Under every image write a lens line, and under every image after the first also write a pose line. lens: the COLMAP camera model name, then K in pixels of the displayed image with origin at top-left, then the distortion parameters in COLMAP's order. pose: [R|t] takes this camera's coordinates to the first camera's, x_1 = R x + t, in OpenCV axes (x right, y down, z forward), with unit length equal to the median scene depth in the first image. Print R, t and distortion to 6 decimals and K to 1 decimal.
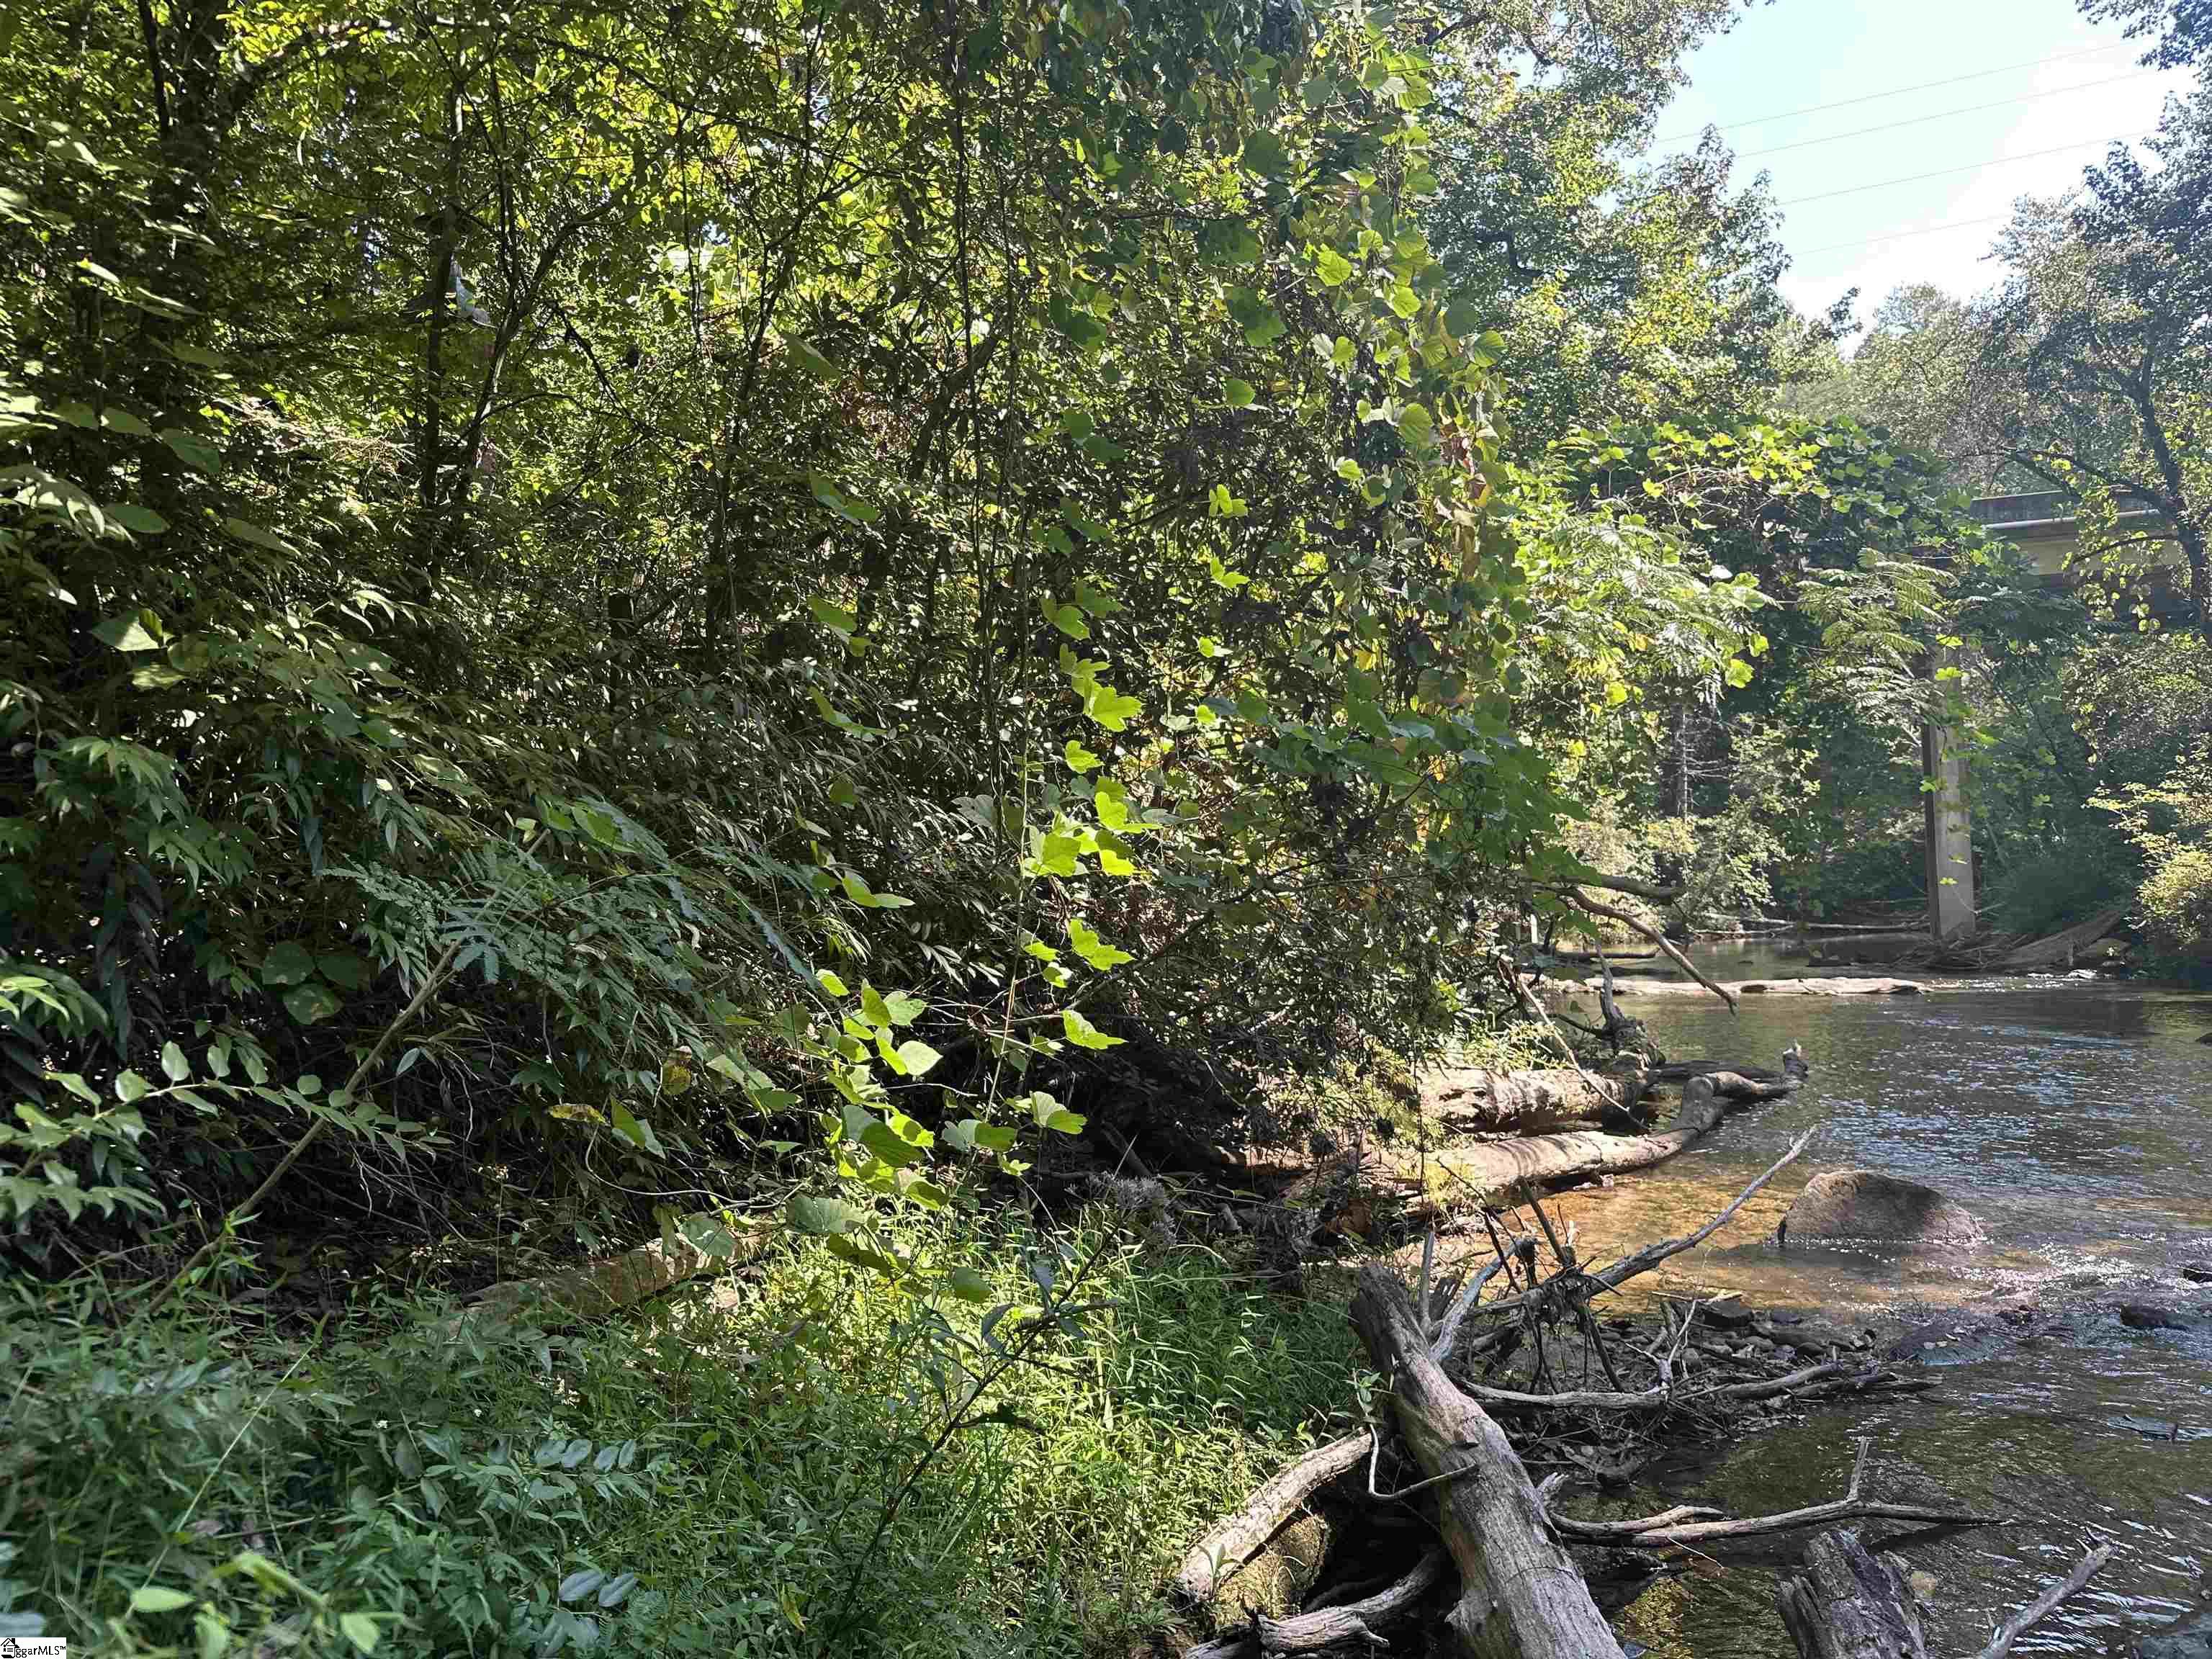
lens RADIAL K [[1555.0, 0, 1094.8], [0, 1555.0, 827.2], [0, 0, 1]] dist [0.008035, -0.015891]
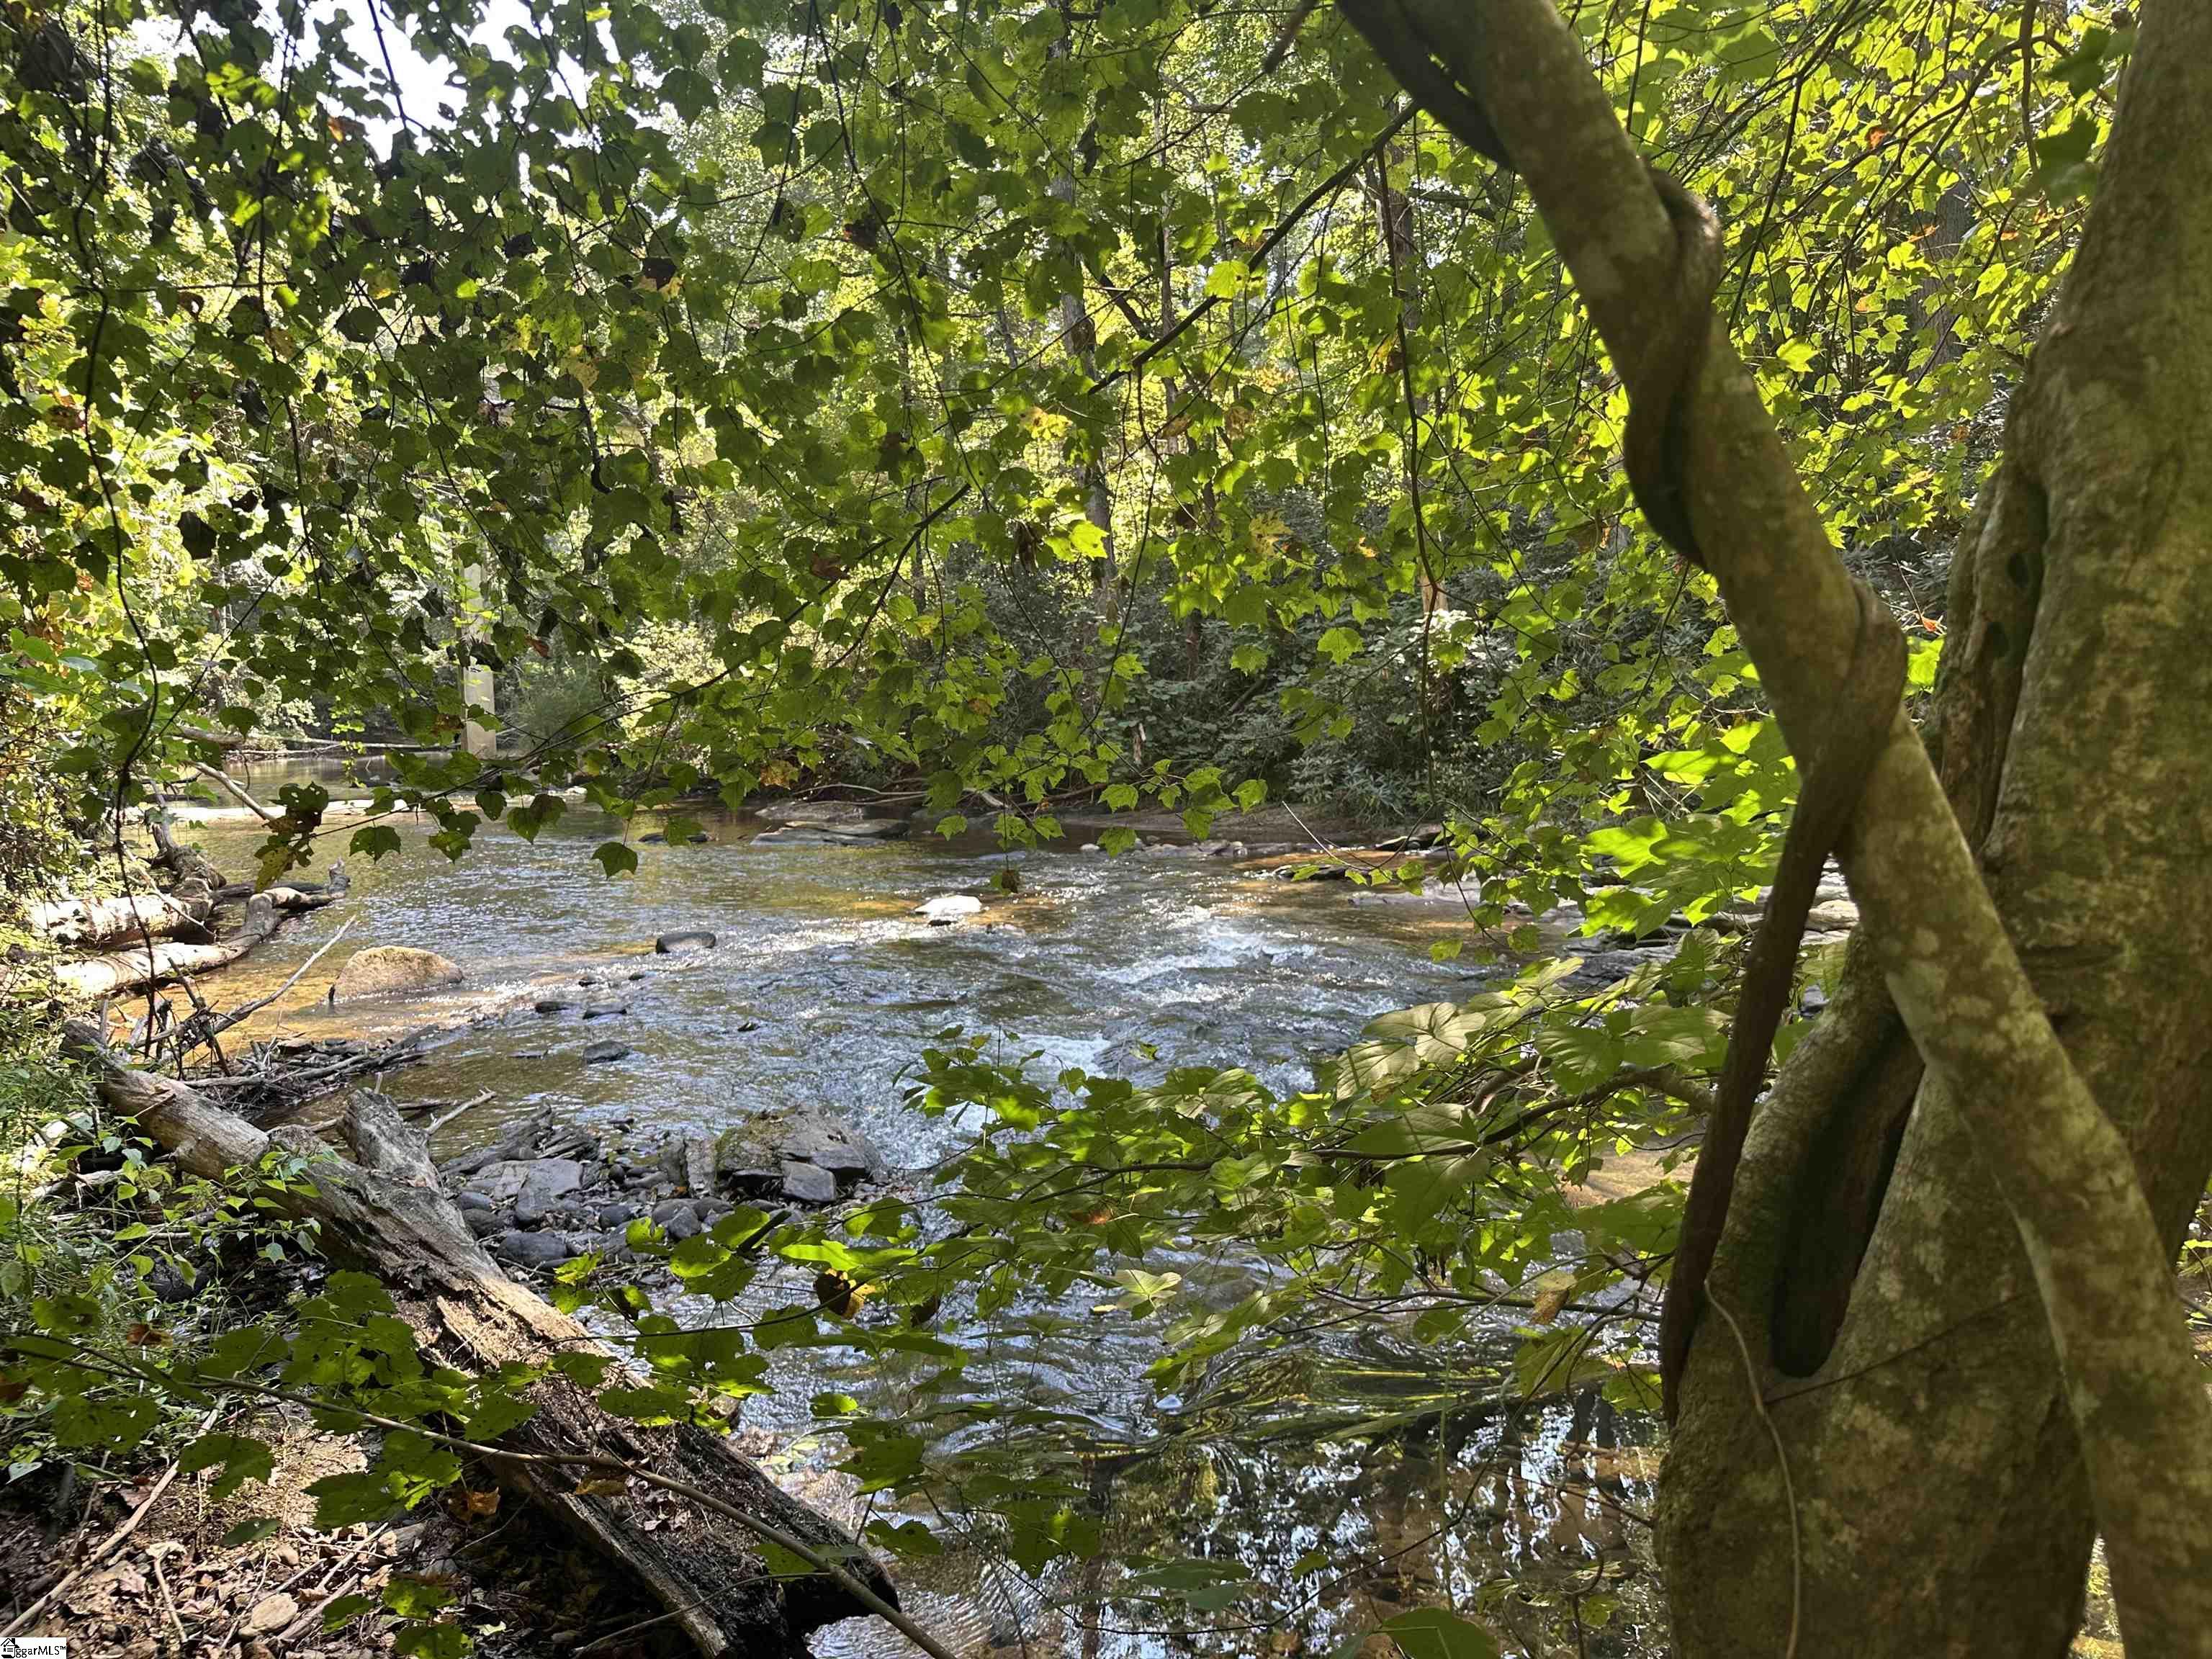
lens RADIAL K [[1682.5, 0, 1191.2], [0, 1682.5, 803.5], [0, 0, 1]] dist [-0.007177, -0.007466]
pose [[0.627849, -0.042722, 0.777162, -0.124445], [-0.042376, 0.995135, 0.088940, -0.041481], [-0.777181, -0.088774, 0.622984, -0.274226]]
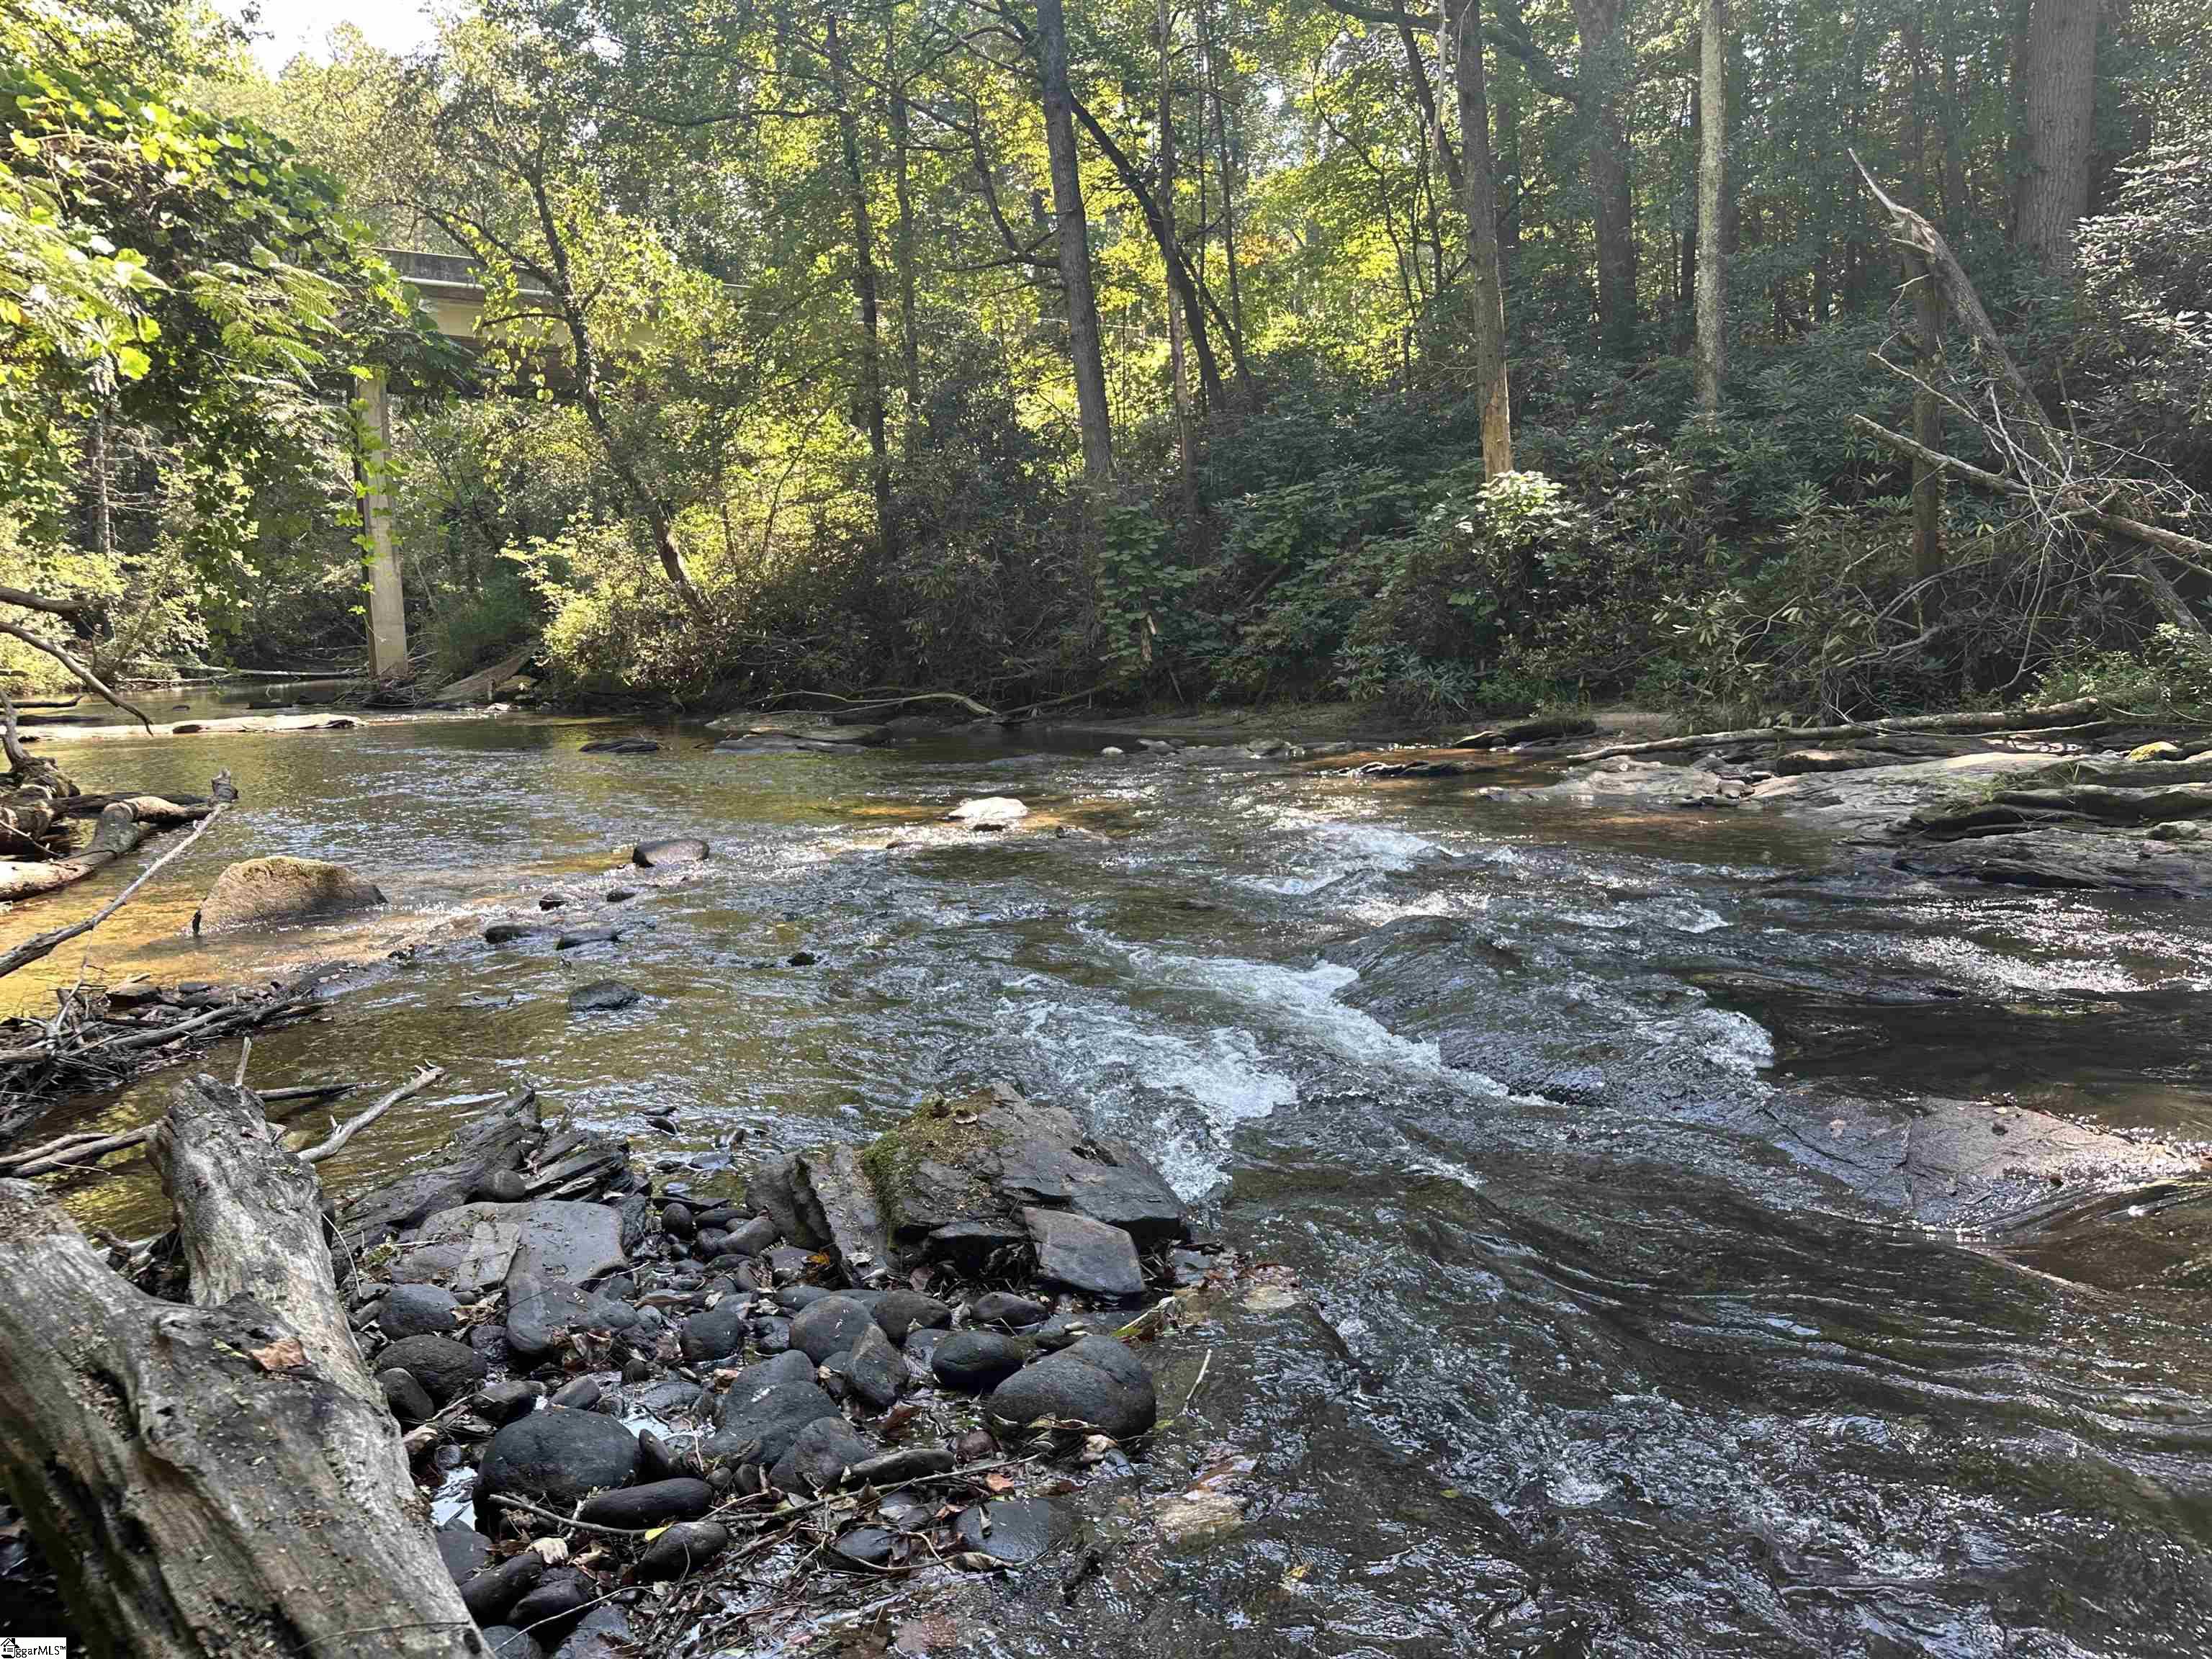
lens RADIAL K [[1555.0, 0, 1094.8], [0, 1555.0, 827.2], [0, 0, 1]] dist [0.008035, -0.015891]
pose [[0.608182, -0.084885, 0.789246, -0.002043], [-0.035184, 0.990406, 0.133632, 0.019686], [-0.793017, -0.109042, 0.599361, -0.039973]]
